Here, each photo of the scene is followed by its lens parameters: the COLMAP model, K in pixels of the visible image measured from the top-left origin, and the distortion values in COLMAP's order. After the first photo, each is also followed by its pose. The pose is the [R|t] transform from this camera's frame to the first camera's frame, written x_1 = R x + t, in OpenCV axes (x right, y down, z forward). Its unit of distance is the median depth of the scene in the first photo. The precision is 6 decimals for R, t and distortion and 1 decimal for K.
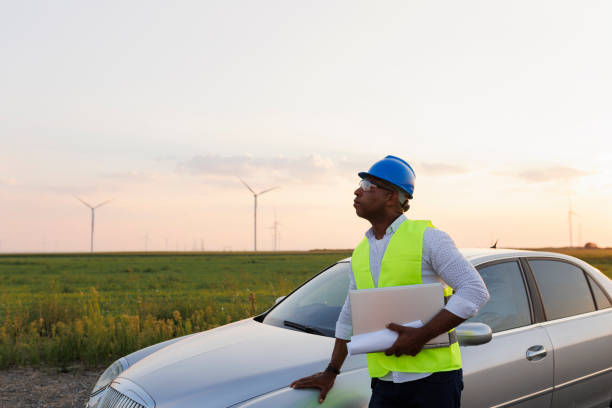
lens RADIAL K [[556.8, 0, 312.0], [0, 556.8, 205.1], [0, 0, 1]] dist [0.001538, -0.002742]
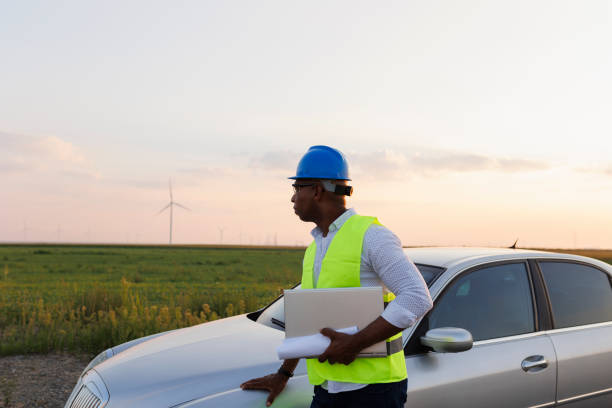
lens RADIAL K [[556.8, 0, 312.0], [0, 556.8, 205.1], [0, 0, 1]] dist [0.001538, -0.002742]
pose [[0.991682, 0.010666, -0.128269, 0.068618], [-0.009684, 0.999919, 0.008278, 0.000074], [0.128347, -0.006968, 0.991705, 0.019673]]
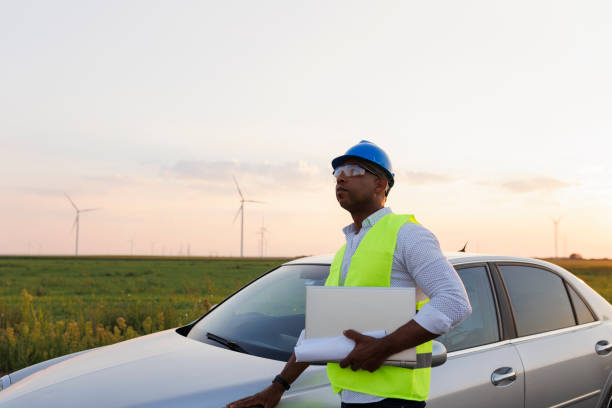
lens RADIAL K [[553.8, 0, 306.0], [0, 553.8, 204.0], [0, 0, 1]] dist [0.006311, -0.001447]
pose [[0.999771, 0.016412, 0.013732, 0.040332], [-0.016216, 0.999767, -0.014270, 0.010540], [-0.013963, 0.014044, 0.999804, 0.075192]]
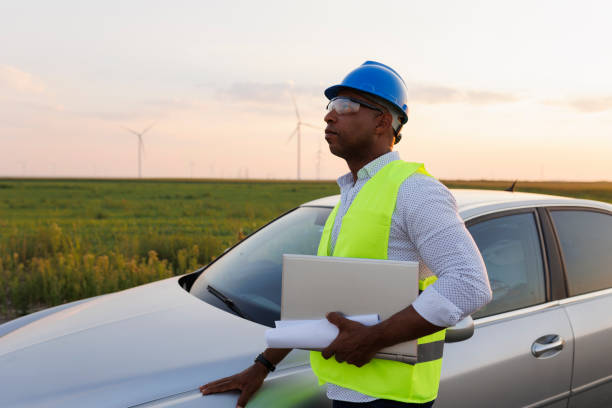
lens RADIAL K [[557.8, 0, 306.0], [0, 557.8, 204.0], [0, 0, 1]] dist [0.014951, 0.005807]
pose [[0.996059, 0.020800, -0.086218, 0.069828], [-0.009852, 0.992043, 0.125517, 0.000946], [0.088143, -0.124173, 0.988338, 0.132025]]
